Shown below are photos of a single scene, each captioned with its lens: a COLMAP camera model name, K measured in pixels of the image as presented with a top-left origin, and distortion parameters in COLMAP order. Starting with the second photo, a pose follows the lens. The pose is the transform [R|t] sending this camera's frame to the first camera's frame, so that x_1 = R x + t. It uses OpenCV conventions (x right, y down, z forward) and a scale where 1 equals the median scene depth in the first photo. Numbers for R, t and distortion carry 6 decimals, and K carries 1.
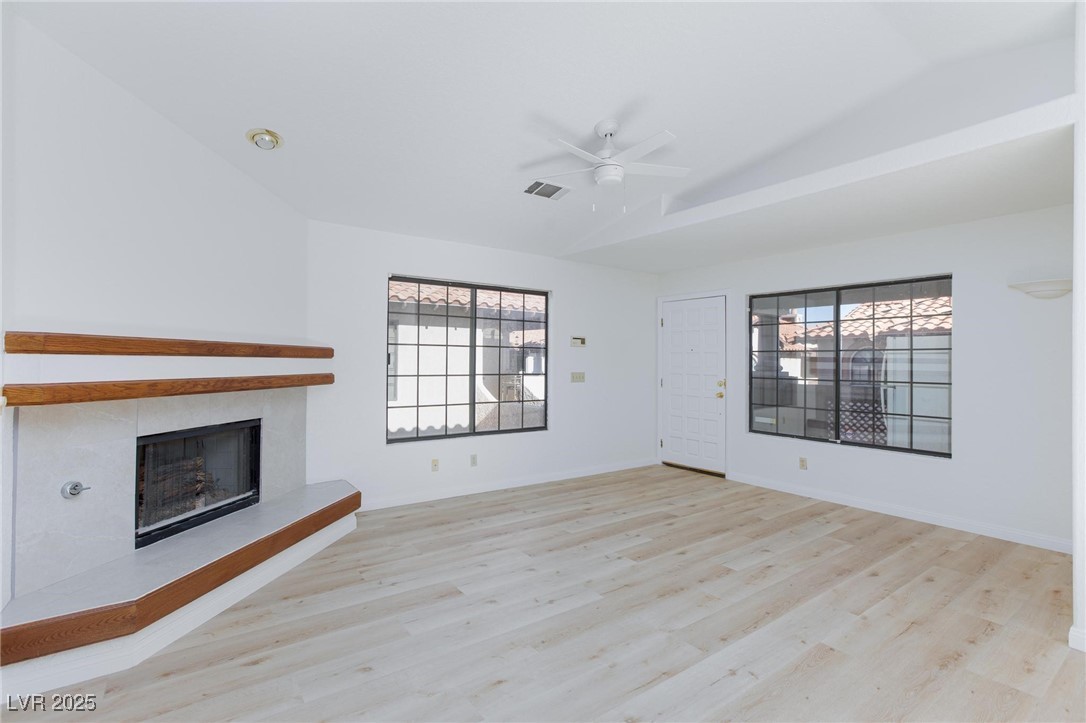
lens RADIAL K [[507.9, 0, 540.6], [0, 507.9, 358.8], [0, 0, 1]] dist [-0.039820, 0.026007]
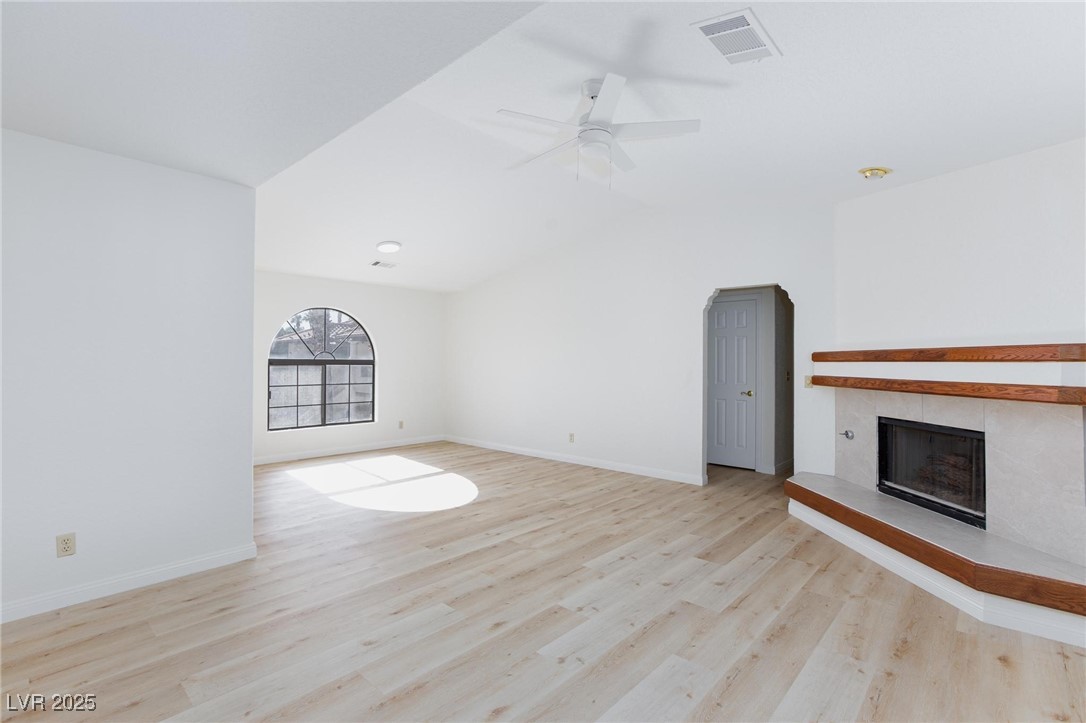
lens RADIAL K [[507.9, 0, 540.6], [0, 507.9, 358.8], [0, 0, 1]] dist [-0.039820, 0.026007]
pose [[-0.979788, -0.014858, -0.199485, 0.425759], [-0.012259, 0.999823, -0.014259, 0.016036], [0.199662, -0.011526, -0.979797, 1.977975]]
